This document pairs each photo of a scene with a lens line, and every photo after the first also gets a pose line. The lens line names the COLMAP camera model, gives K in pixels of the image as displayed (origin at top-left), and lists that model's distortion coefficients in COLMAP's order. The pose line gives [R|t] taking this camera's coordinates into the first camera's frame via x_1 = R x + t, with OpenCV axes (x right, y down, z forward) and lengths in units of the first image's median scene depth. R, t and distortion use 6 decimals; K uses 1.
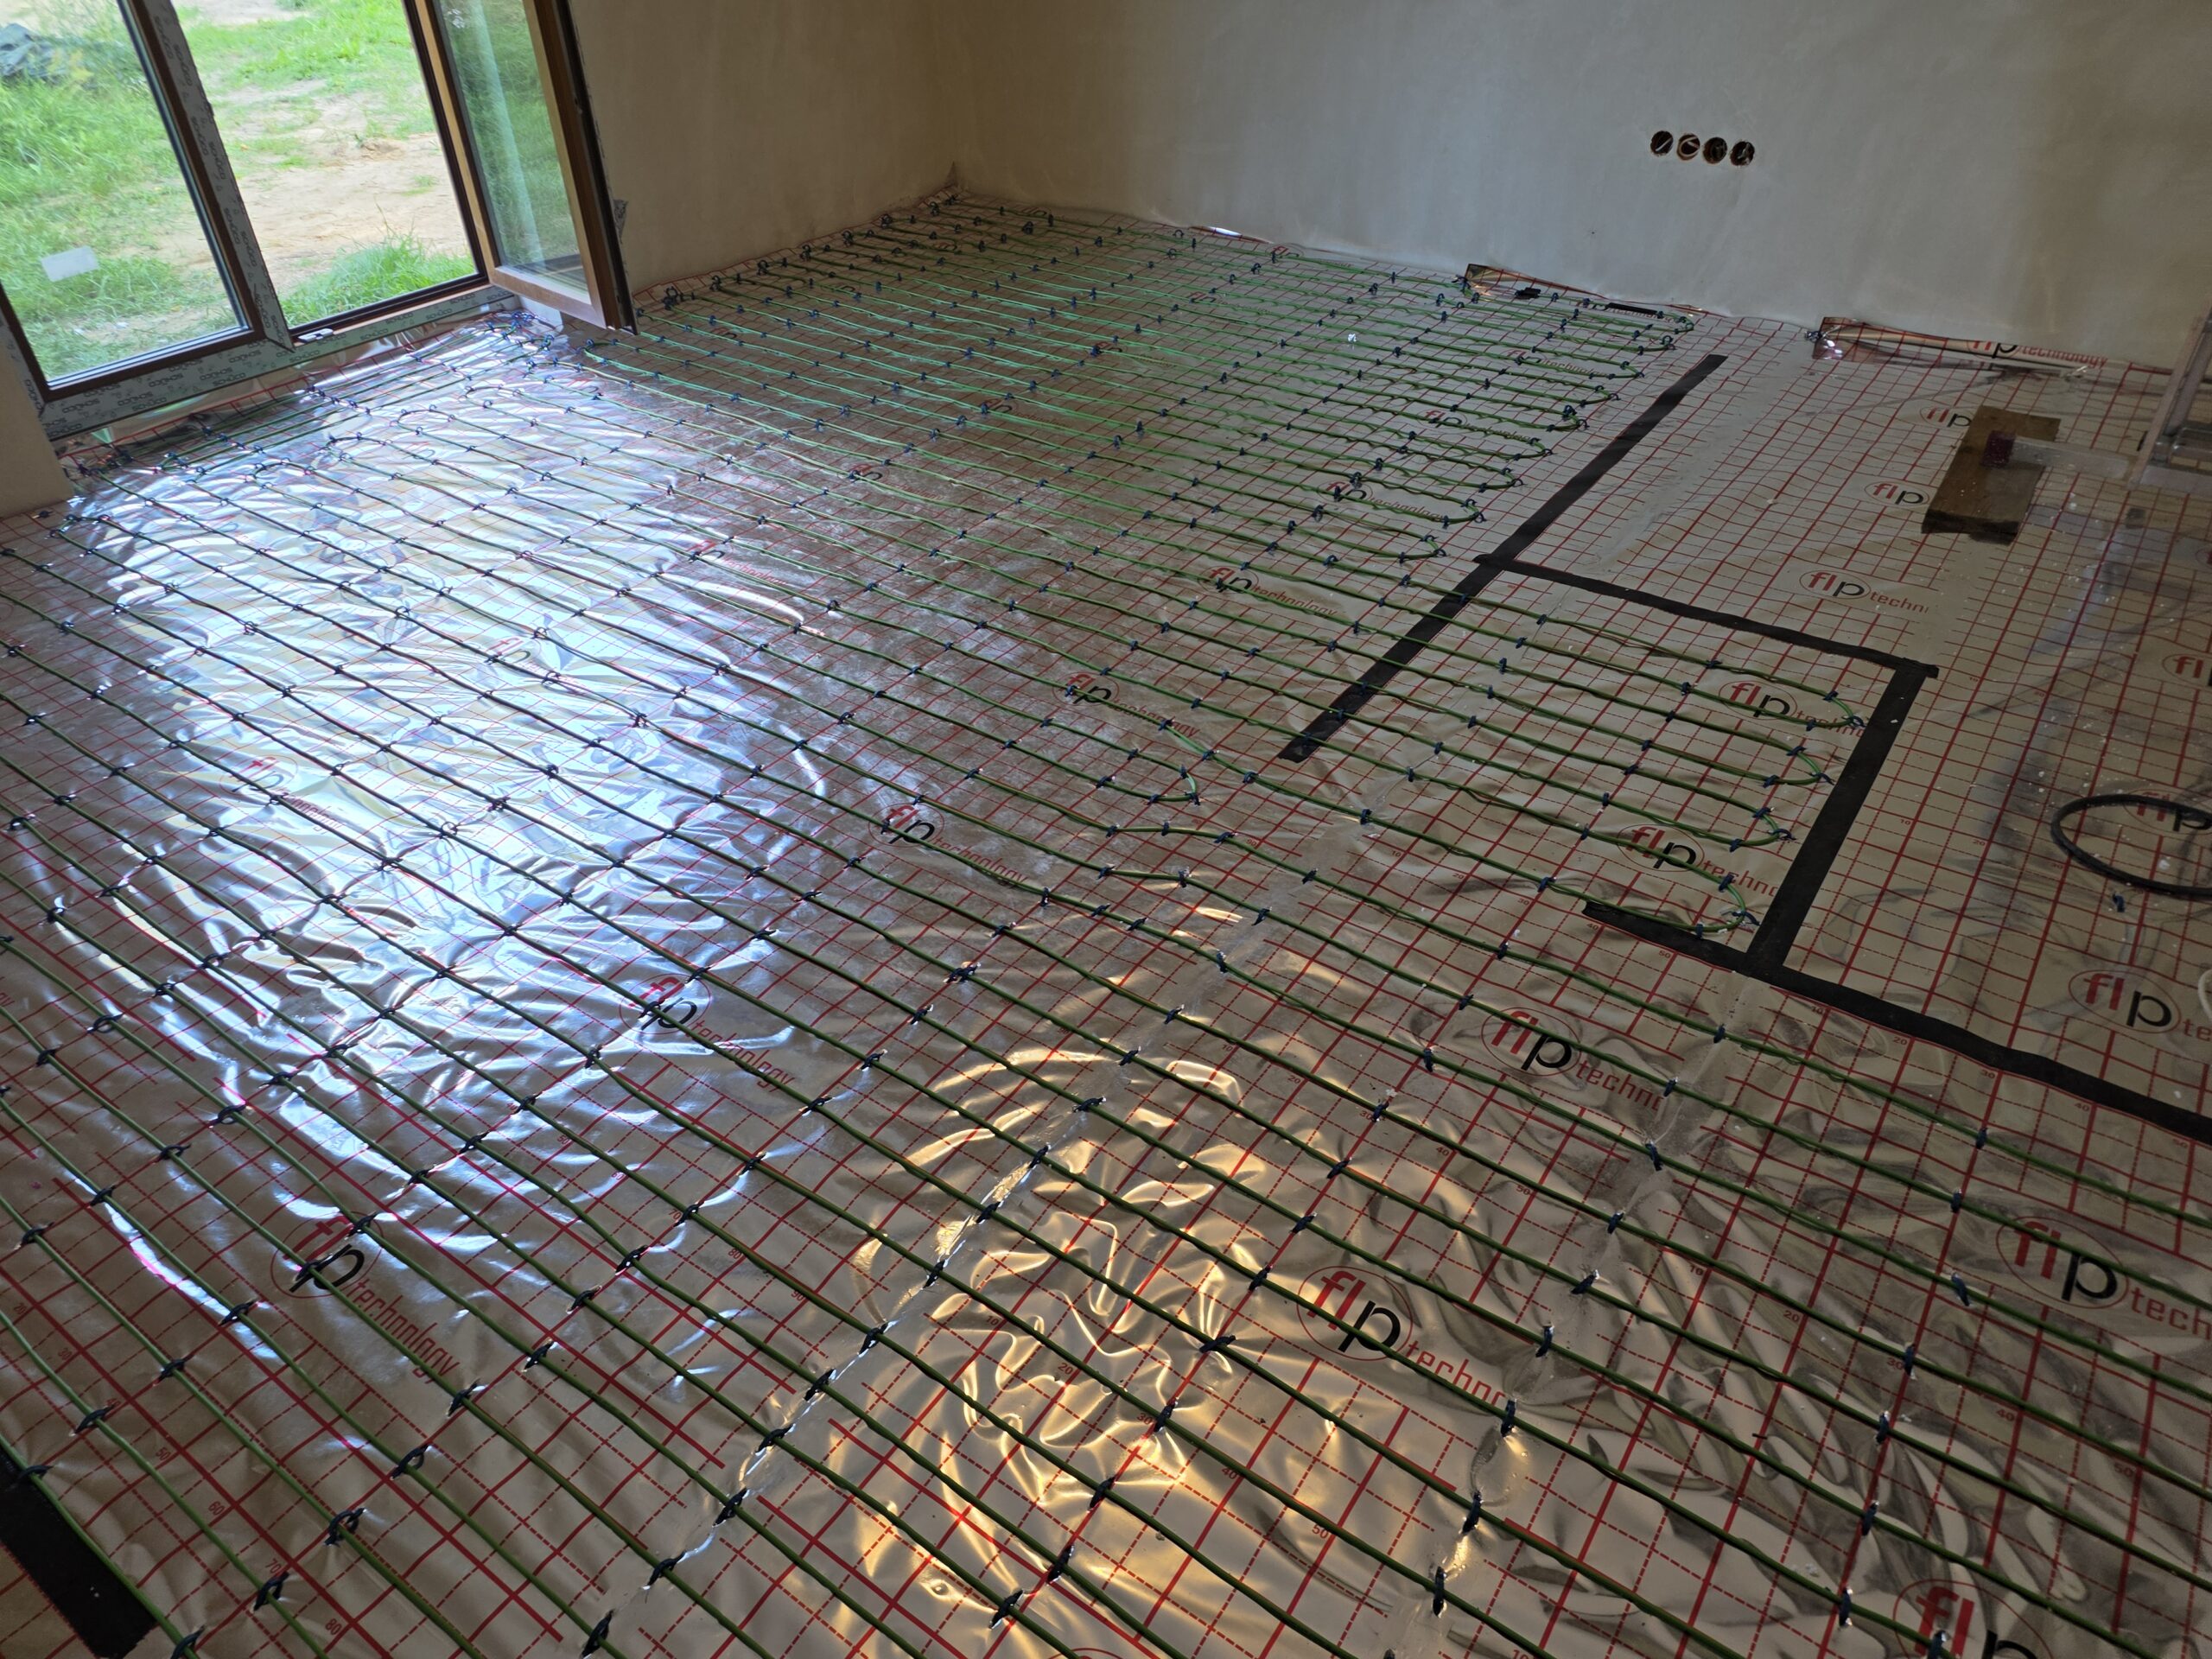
lens RADIAL K [[1459.1, 0, 1091.4], [0, 1459.1, 836.9], [0, 0, 1]] dist [0.068319, -0.051086]
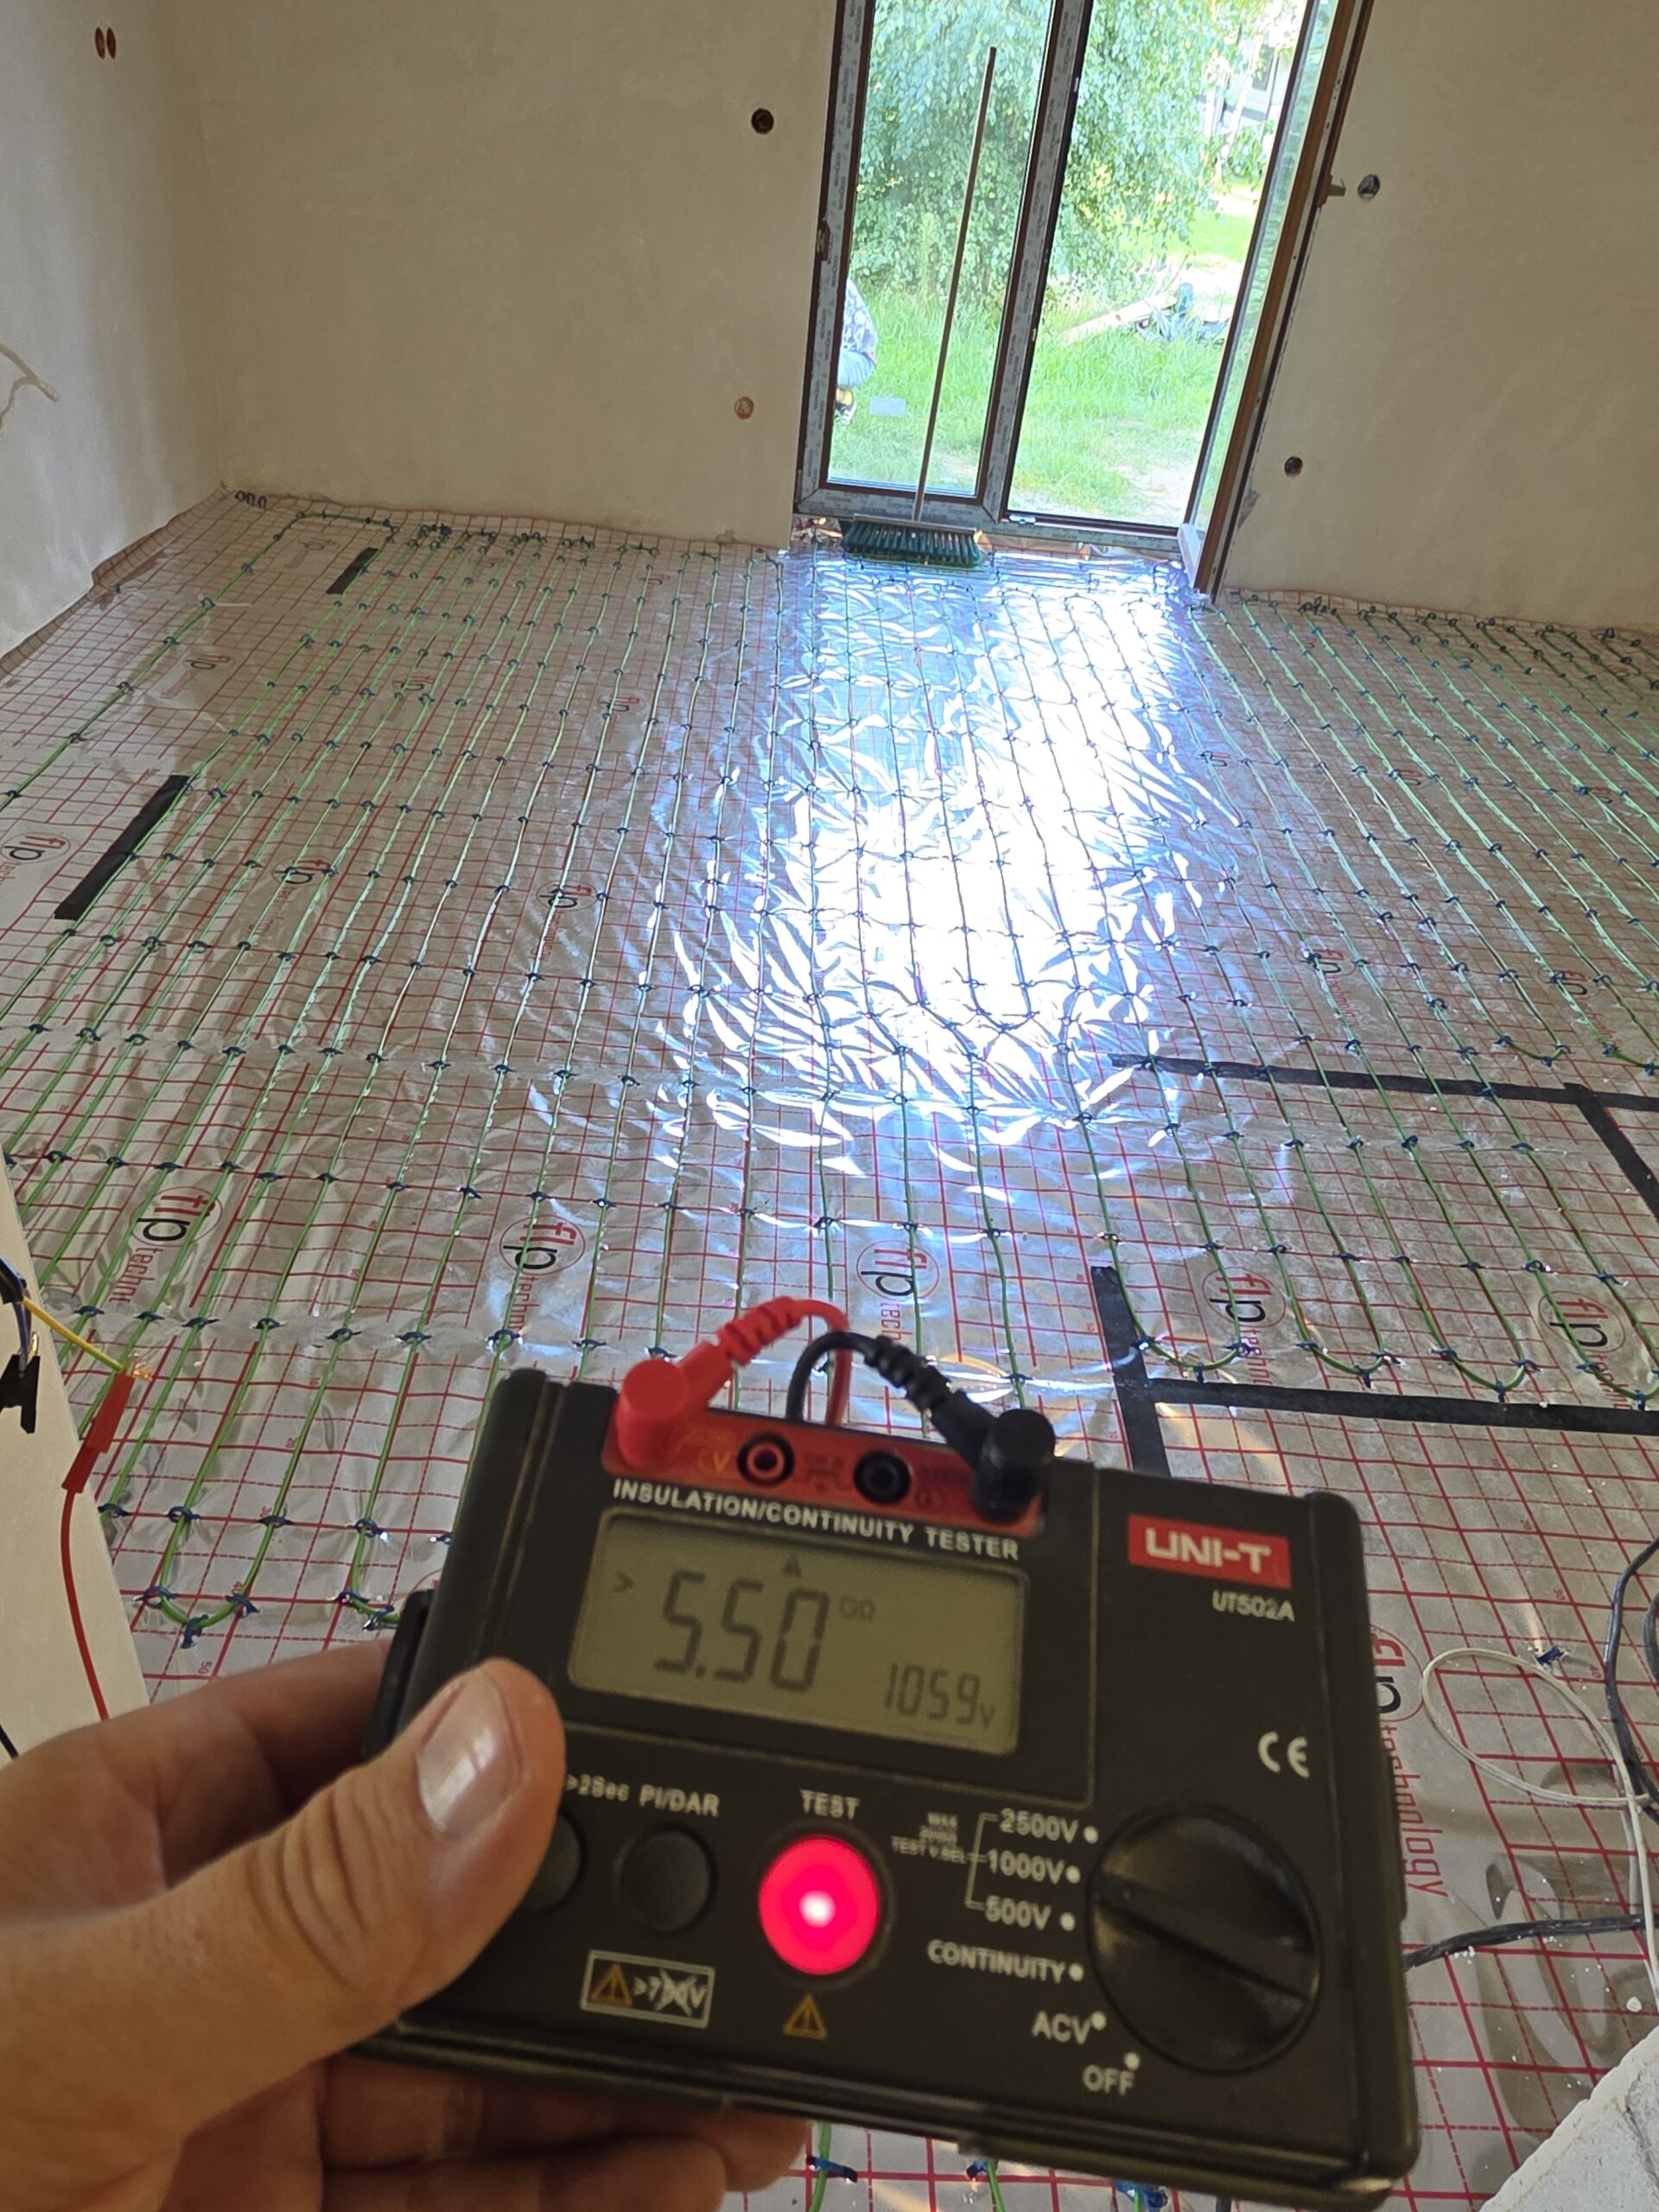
lens RADIAL K [[1510.8, 0, 829.5], [0, 1510.8, 1106.0], [0, 0, 1]] dist [-0.005227, -0.000865]
pose [[0.579445, 0.542212, -0.608481, 0.489685], [-0.577692, 0.799886, 0.162646, -0.061242], [0.574904, 0.257270, 0.776722, 0.046995]]
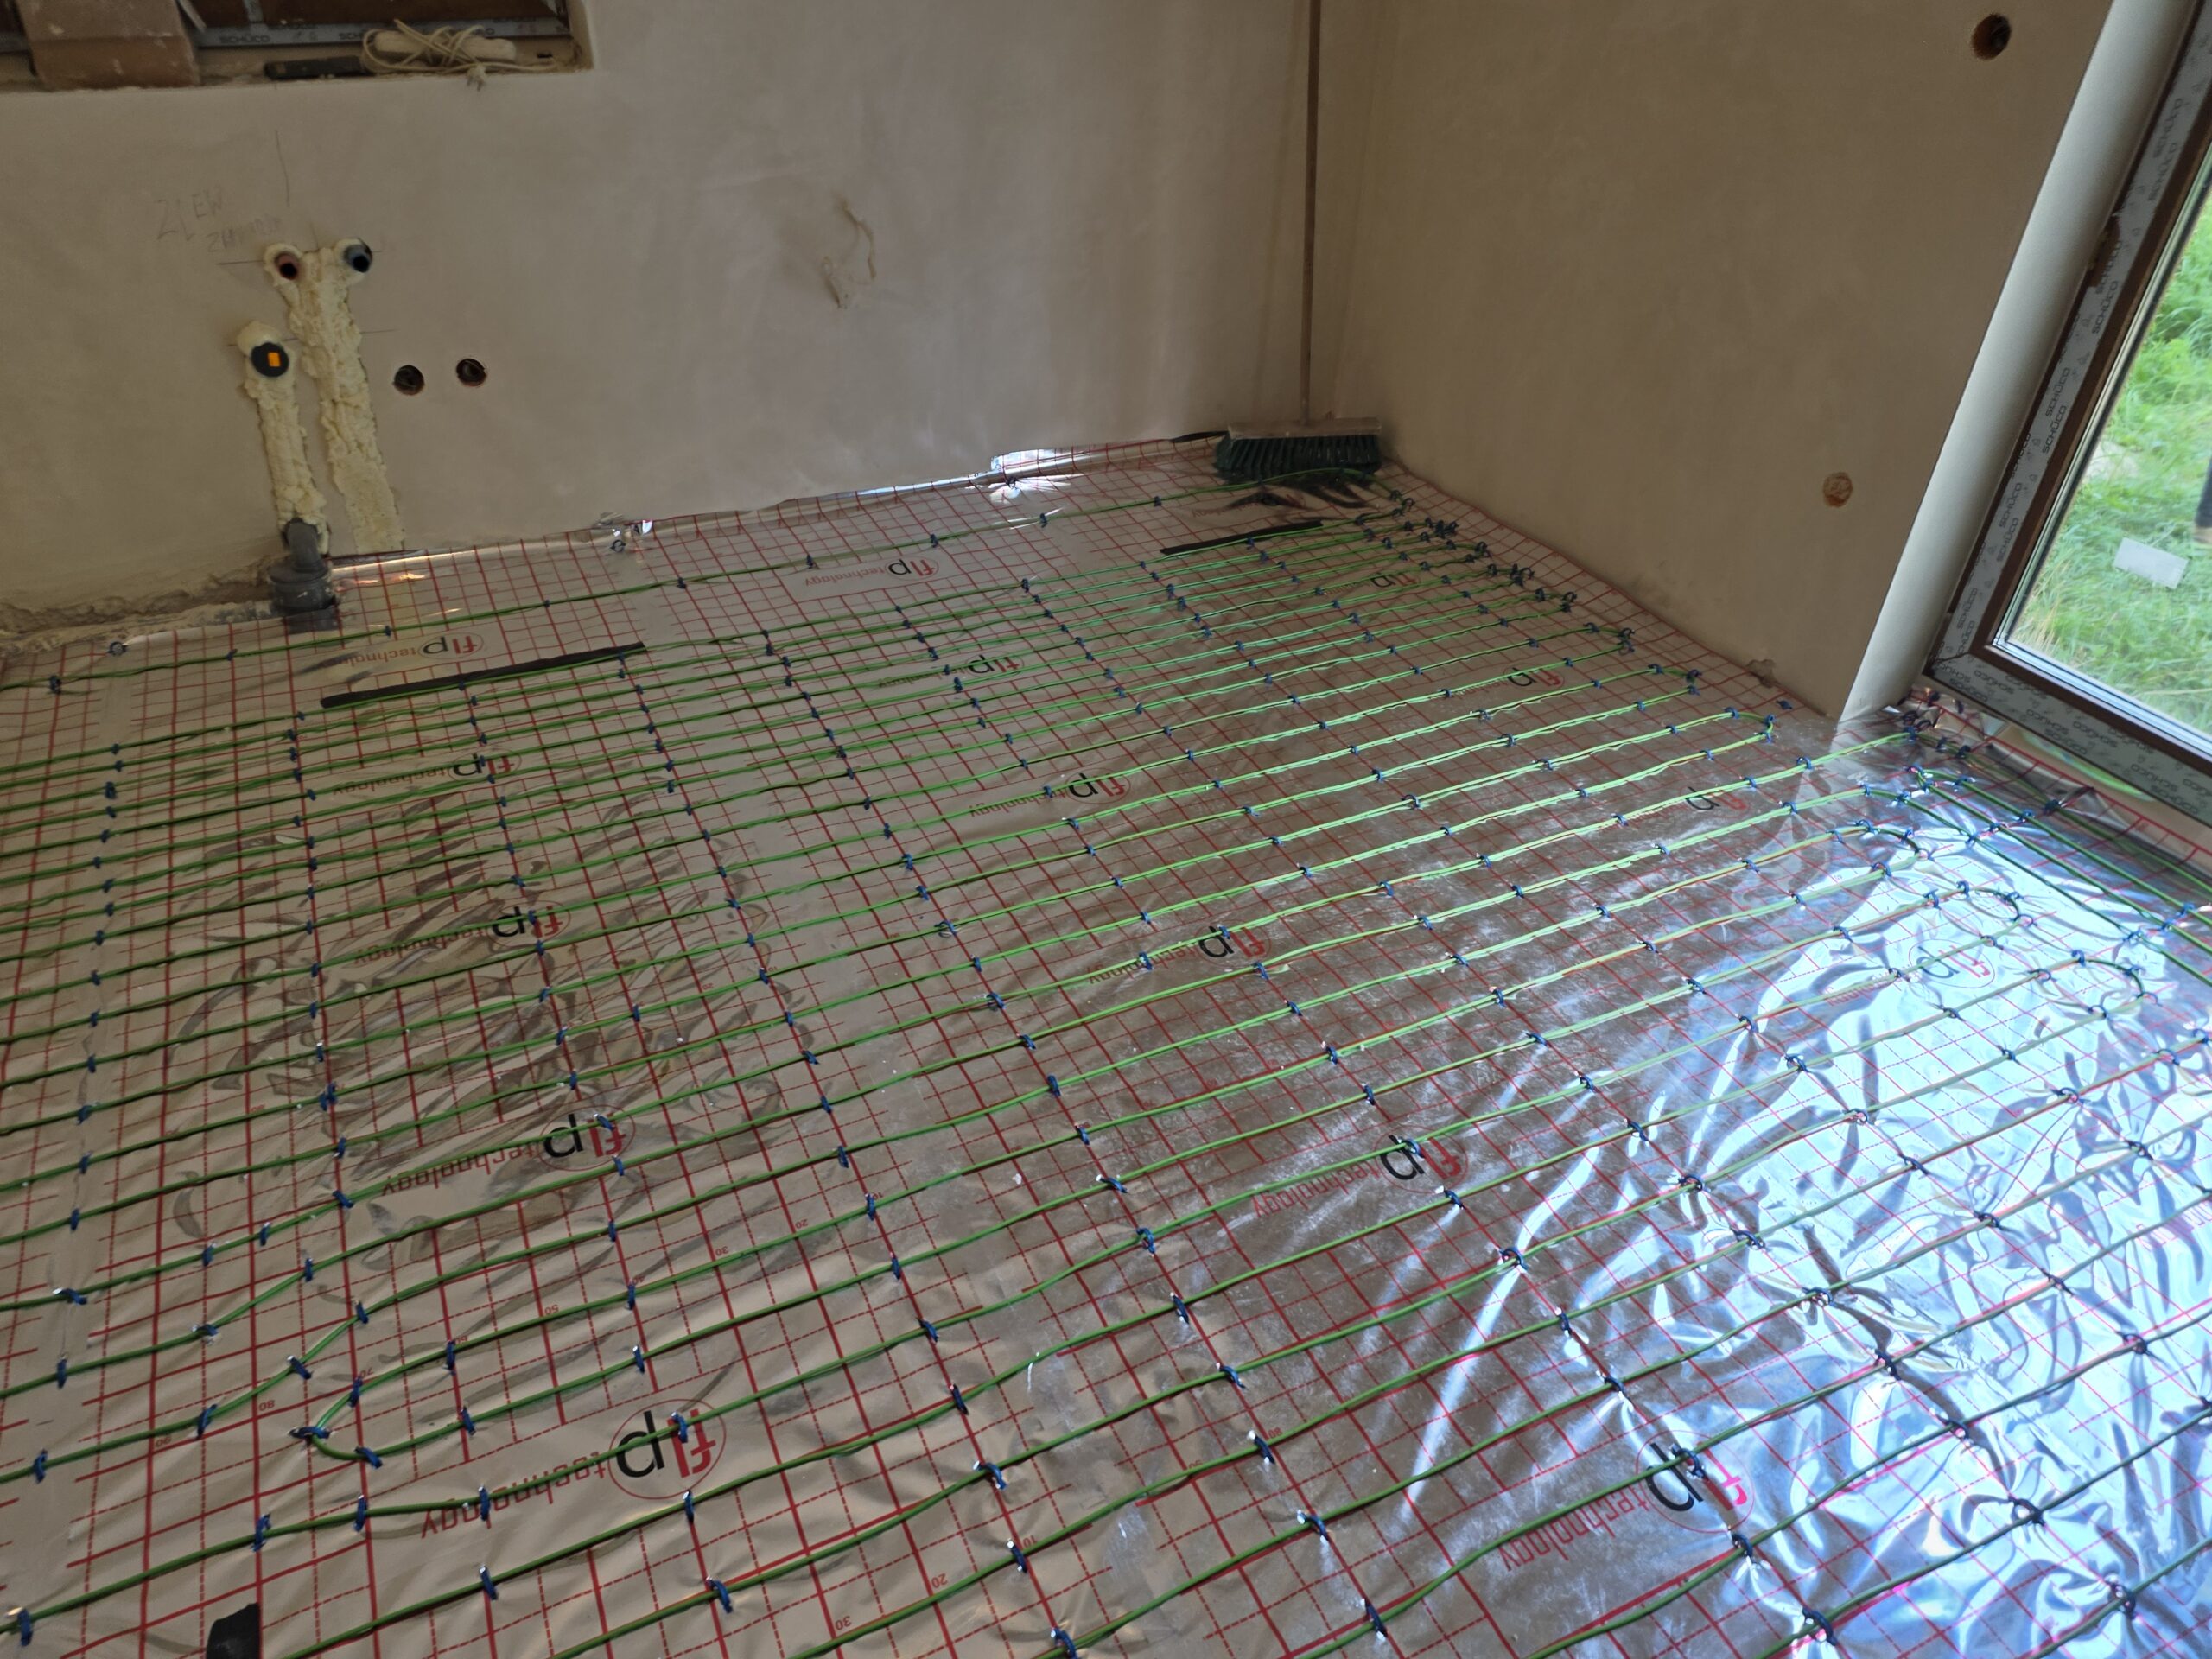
lens RADIAL K [[1459.1, 0, 1091.4], [0, 1459.1, 836.9], [0, 0, 1]] dist [0.068319, -0.051086]
pose [[-0.494080, 0.520573, -0.696340, 0.146955], [-0.526581, 0.458131, 0.716121, -0.570759], [0.691807, 0.720500, 0.047771, 0.702787]]
